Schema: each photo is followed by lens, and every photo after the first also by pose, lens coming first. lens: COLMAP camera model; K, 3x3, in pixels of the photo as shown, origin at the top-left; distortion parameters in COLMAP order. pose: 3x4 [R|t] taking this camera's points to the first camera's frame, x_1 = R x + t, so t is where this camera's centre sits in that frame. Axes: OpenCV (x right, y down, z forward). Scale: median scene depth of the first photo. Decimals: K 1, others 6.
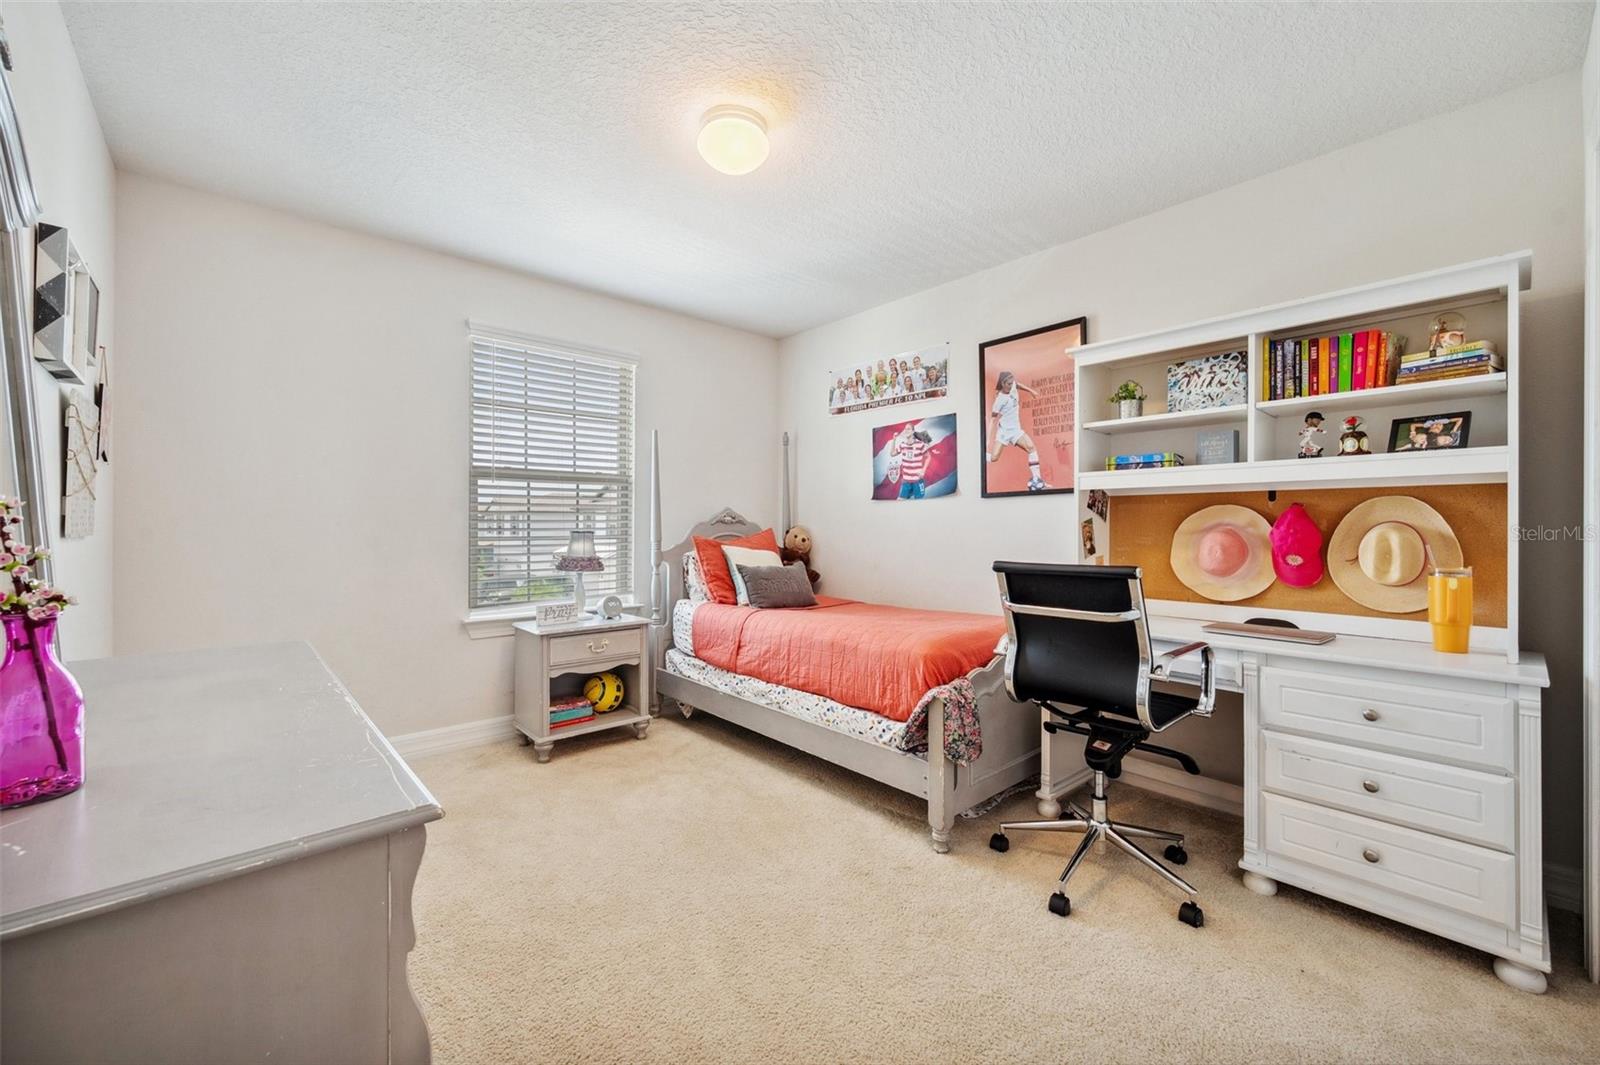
lens RADIAL K [[632.0, 0, 803.9], [0, 632.0, 526.2], [0, 0, 1]] dist [0.000672, -0.000240]
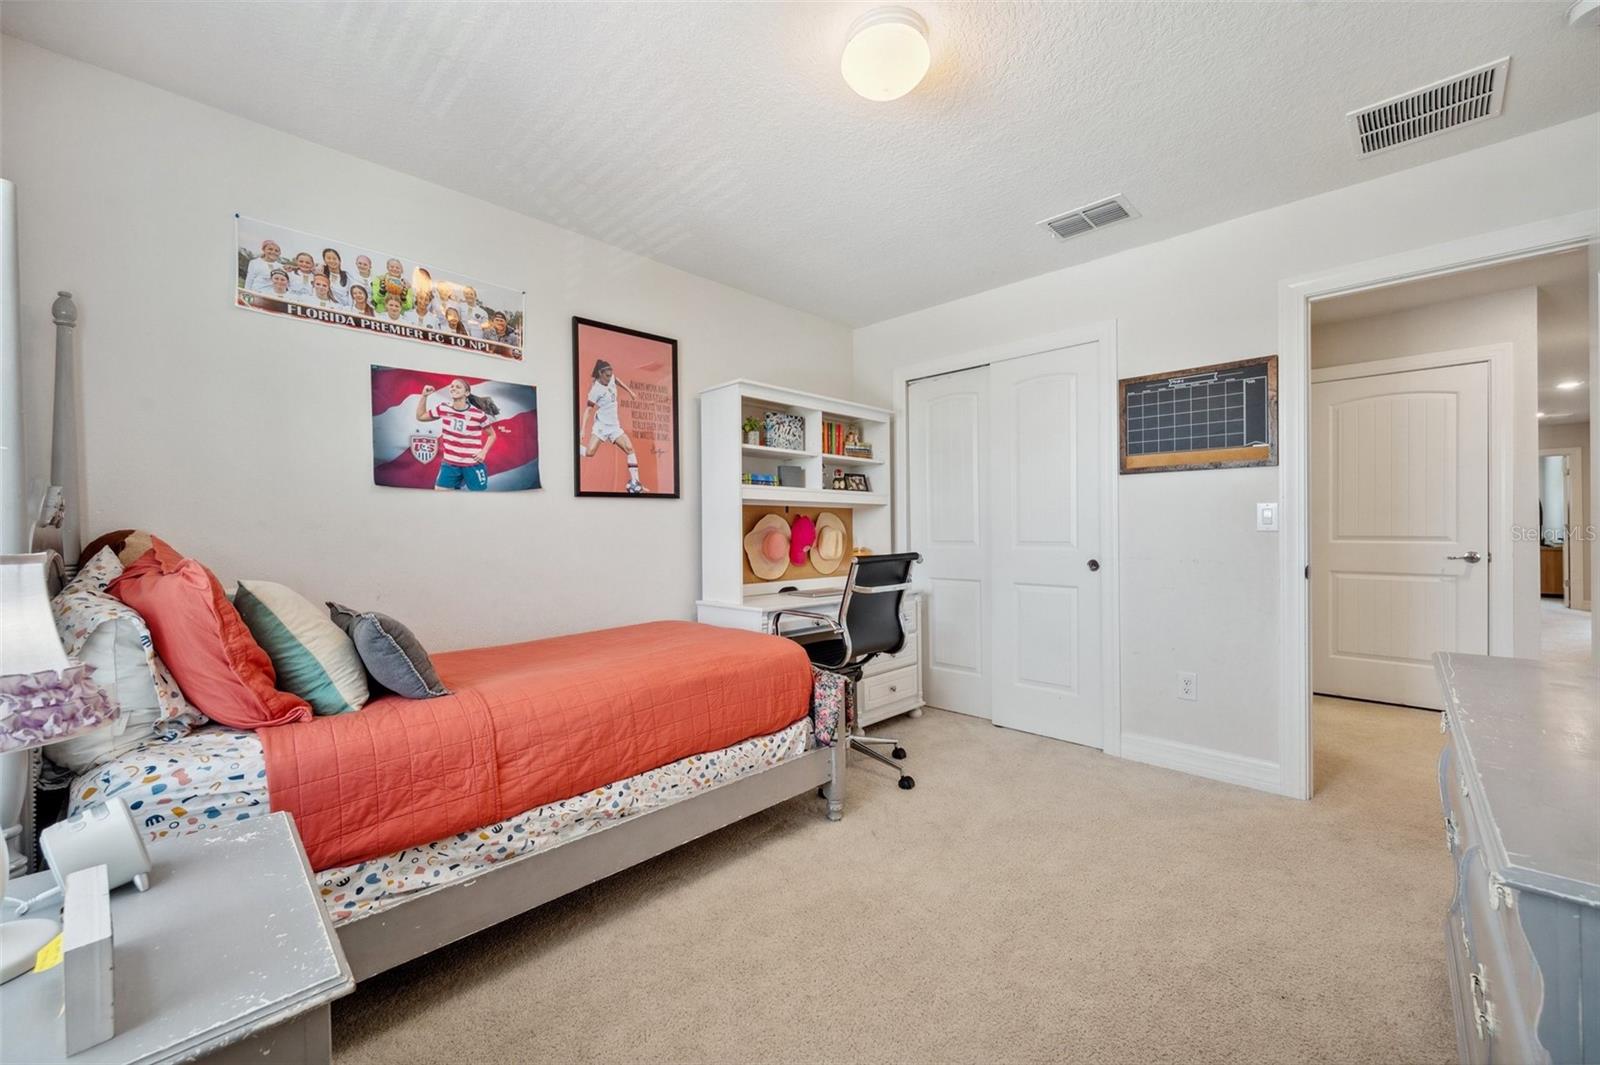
lens RADIAL K [[632.0, 0, 803.9], [0, 632.0, 526.2], [0, 0, 1]] dist [0.000672, -0.000240]
pose [[-0.067215, 0.003134, 0.997734, -0.570285], [0.003879, 0.999988, -0.002879, -0.000825], [-0.997731, 0.003677, -0.067226, 0.717407]]
